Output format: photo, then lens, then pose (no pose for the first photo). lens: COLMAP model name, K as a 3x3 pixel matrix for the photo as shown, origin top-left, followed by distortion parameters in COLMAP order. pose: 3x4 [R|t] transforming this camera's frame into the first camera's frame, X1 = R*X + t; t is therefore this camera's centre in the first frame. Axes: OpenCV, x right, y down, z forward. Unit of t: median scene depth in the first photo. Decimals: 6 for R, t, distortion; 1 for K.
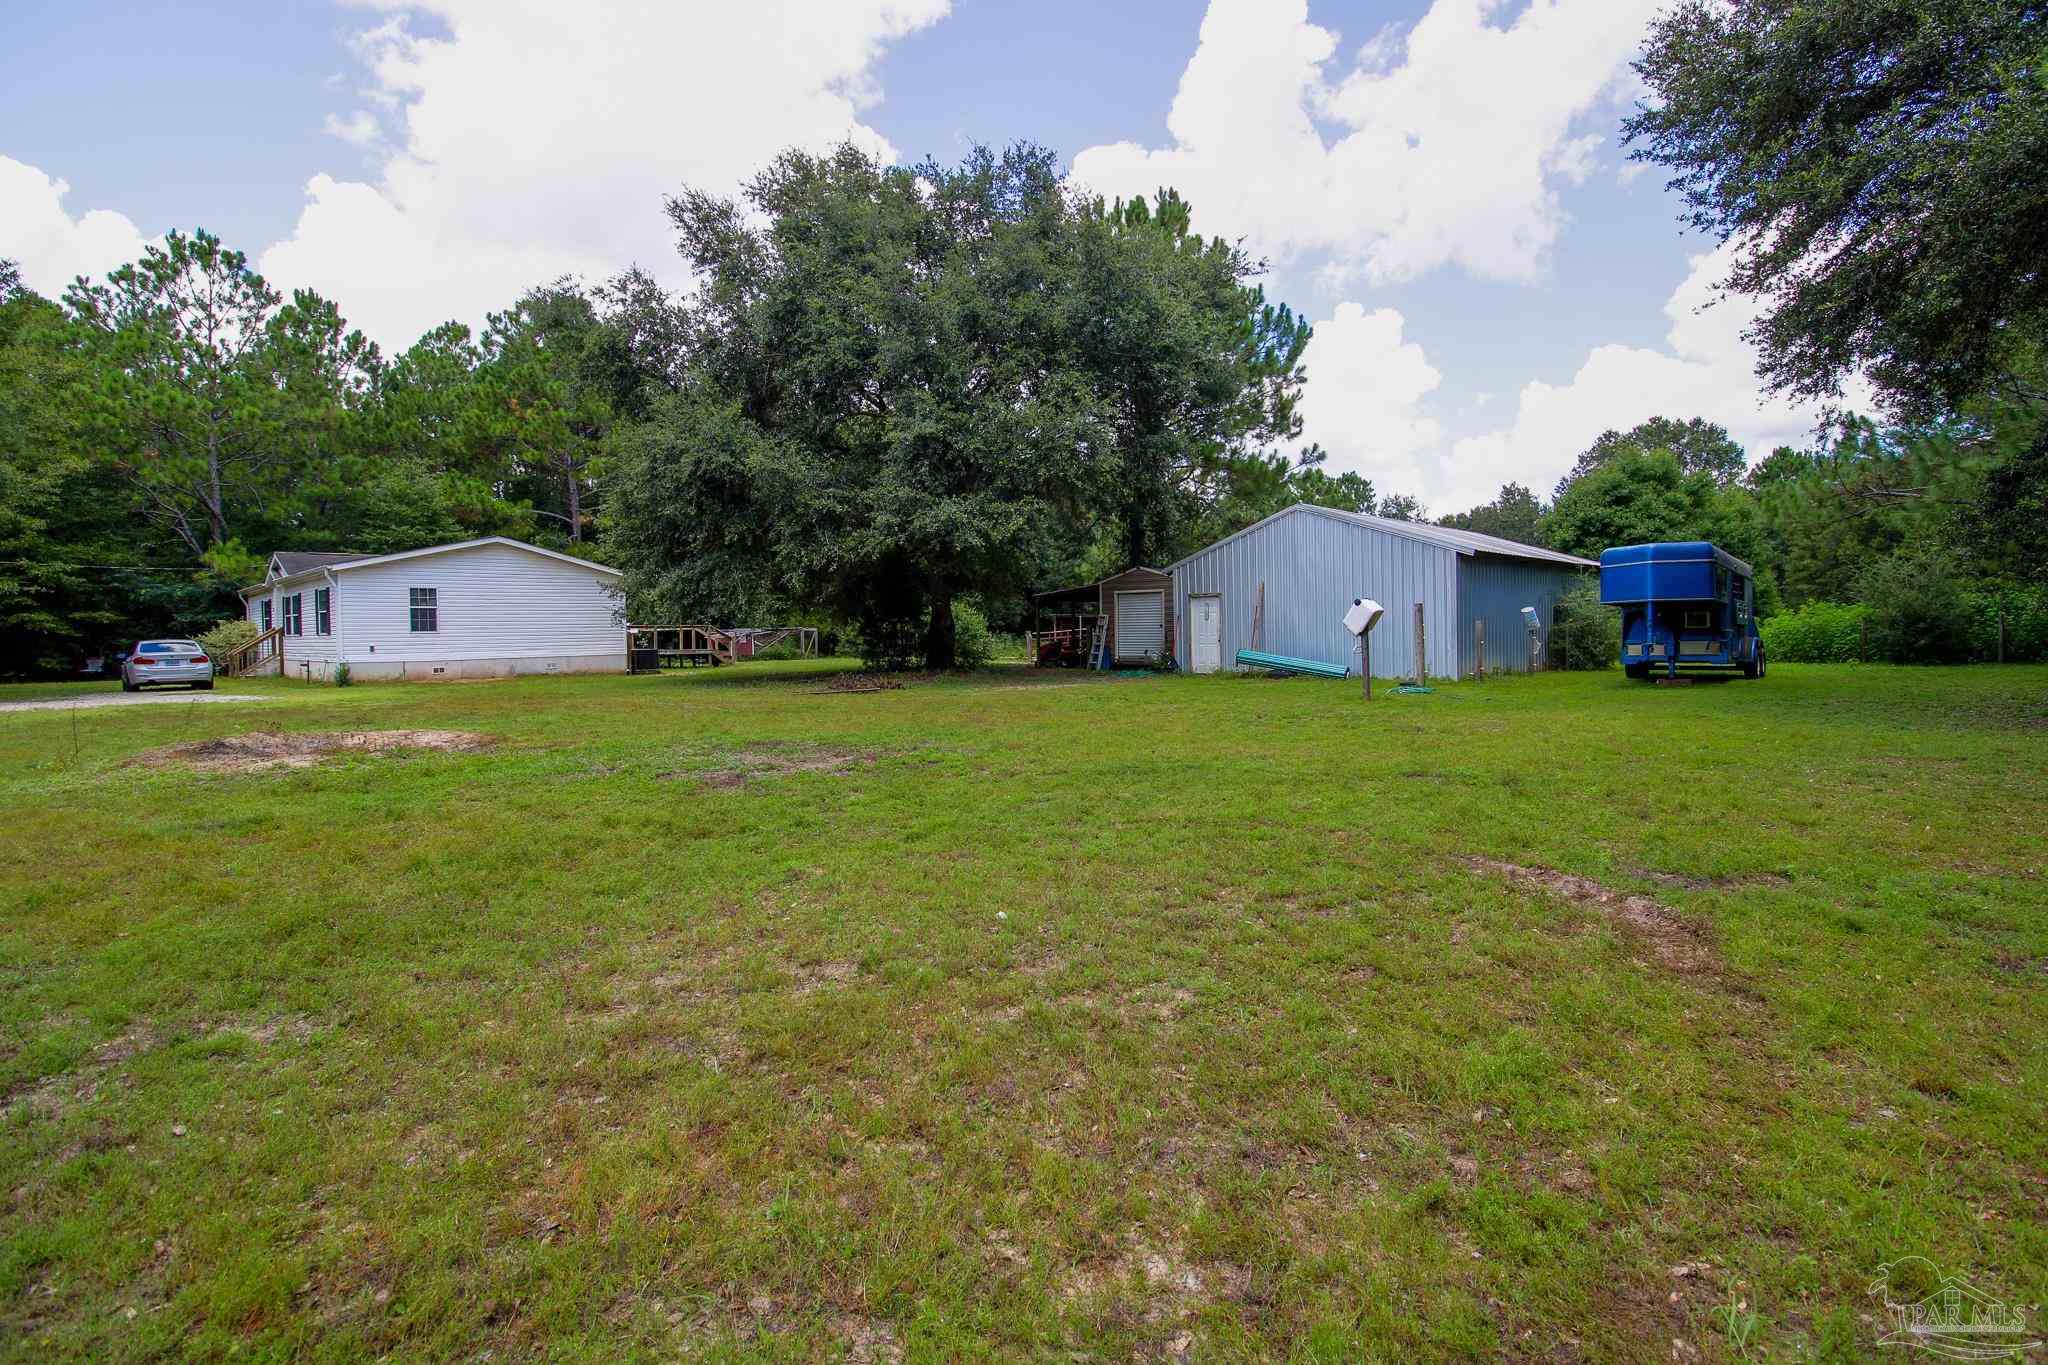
lens RADIAL K [[941.8, 0, 1032.4], [0, 941.8, 664.8], [0, 0, 1]] dist [-0.008577, -0.000969]
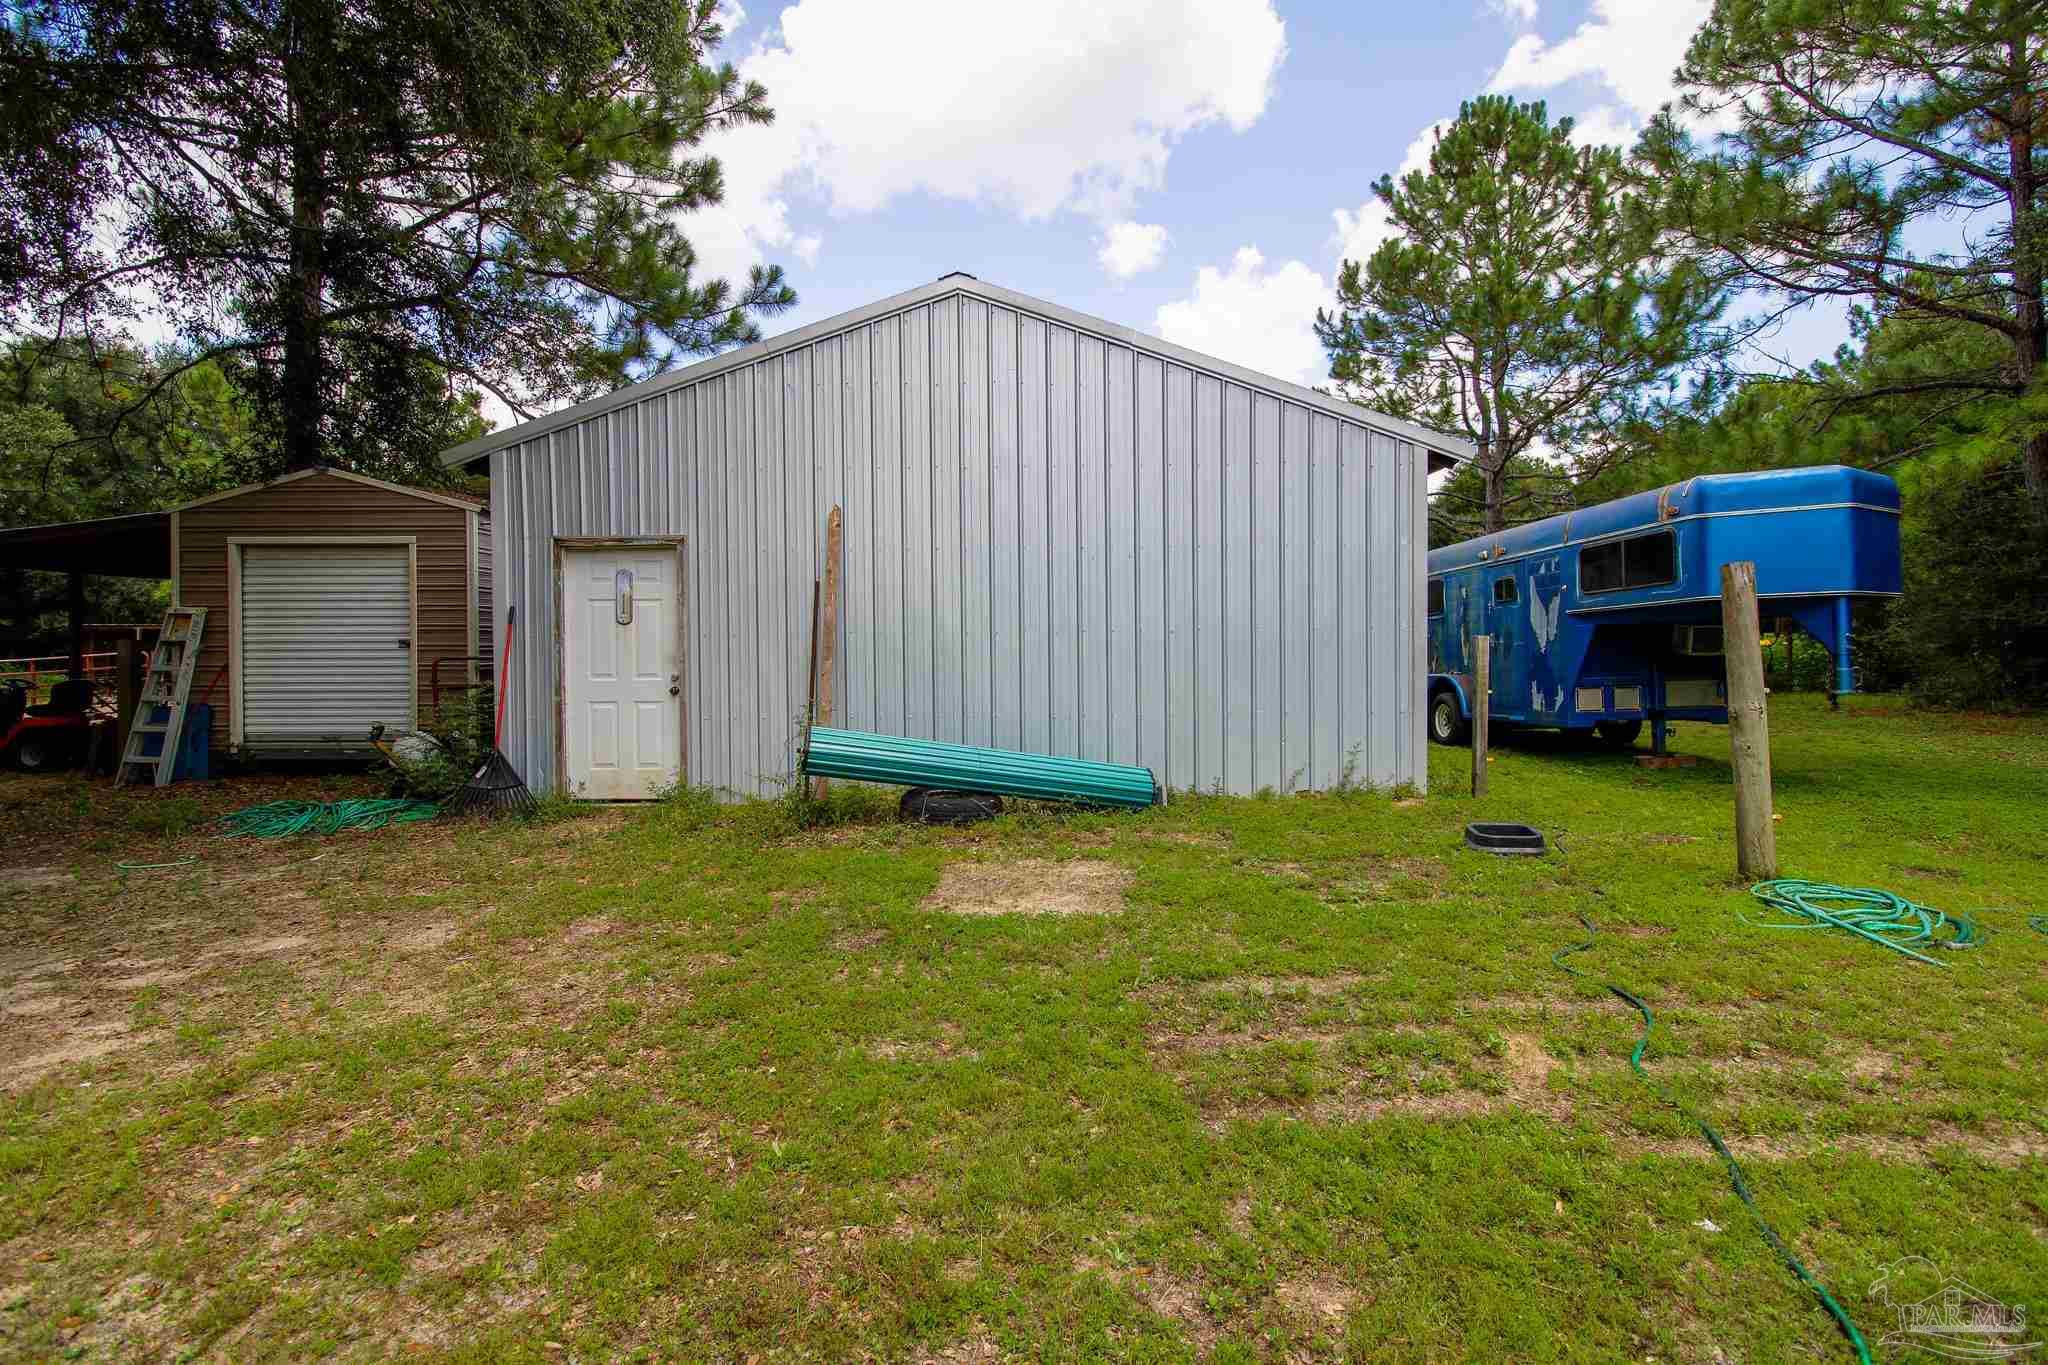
lens RADIAL K [[941.8, 0, 1034.8], [0, 941.8, 670.0], [0, 0, 1]] dist [-0.008577, -0.000969]
pose [[0.693717, -0.009205, 0.720189, 0.056641], [0.023928, 0.999661, -0.010271, -0.026326], [-0.719850, 0.024358, 0.693702, 0.686591]]
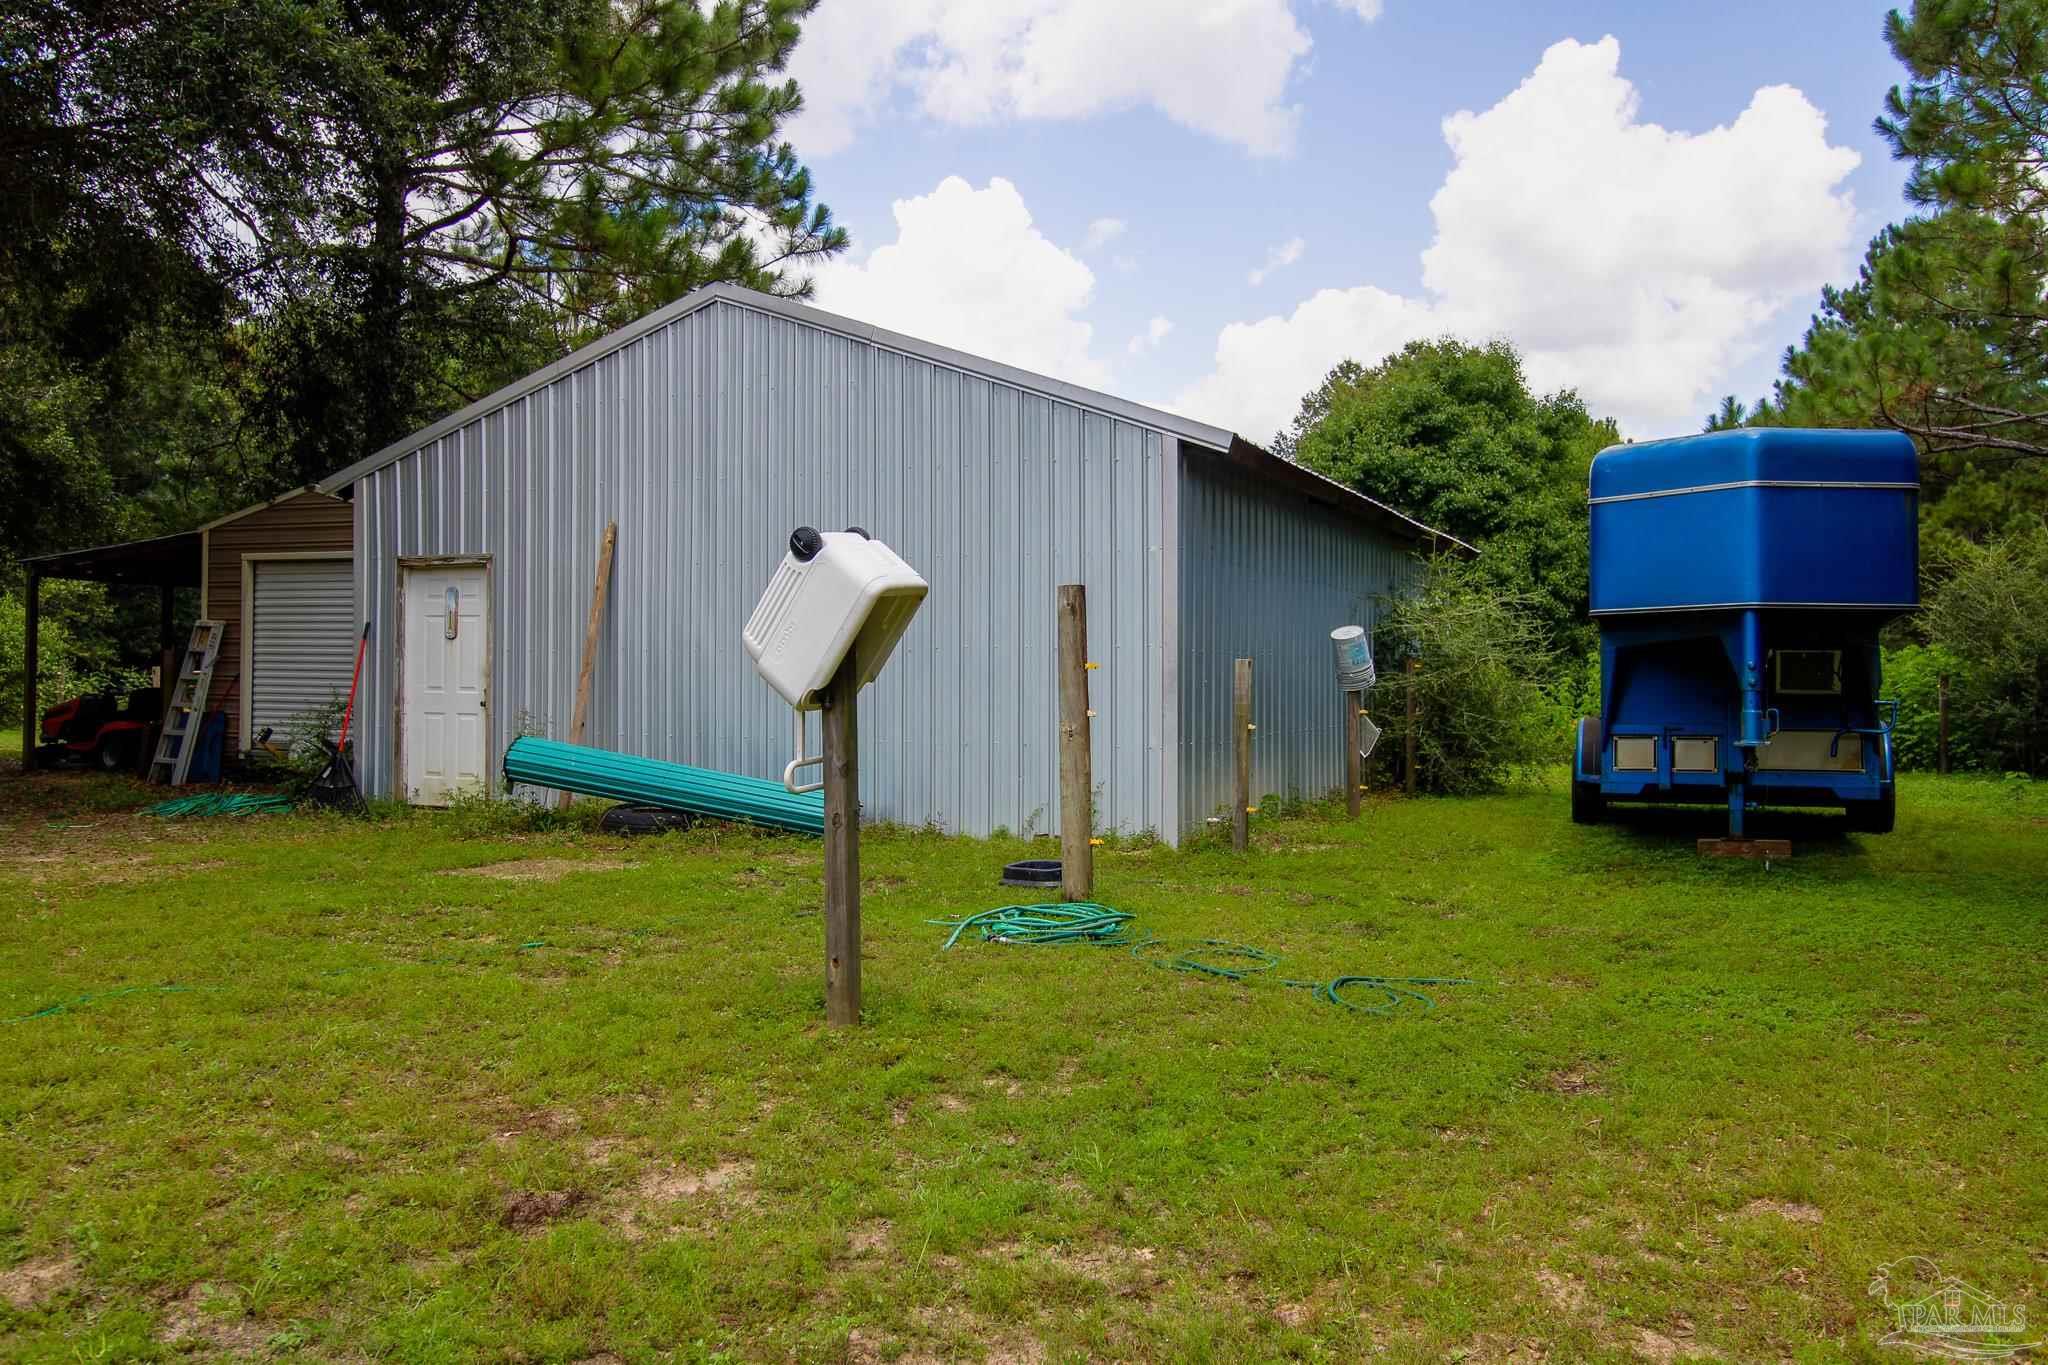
lens RADIAL K [[1590.2, 0, 1036.0], [0, 1590.2, 679.0], [0, 0, 1]] dist [0.033050, 0.003460]
pose [[0.928252, 0.021449, 0.371334, 0.167006], [-0.008110, 0.999266, -0.037448, -0.015363], [-0.371865, 0.031749, 0.927744, 0.417570]]
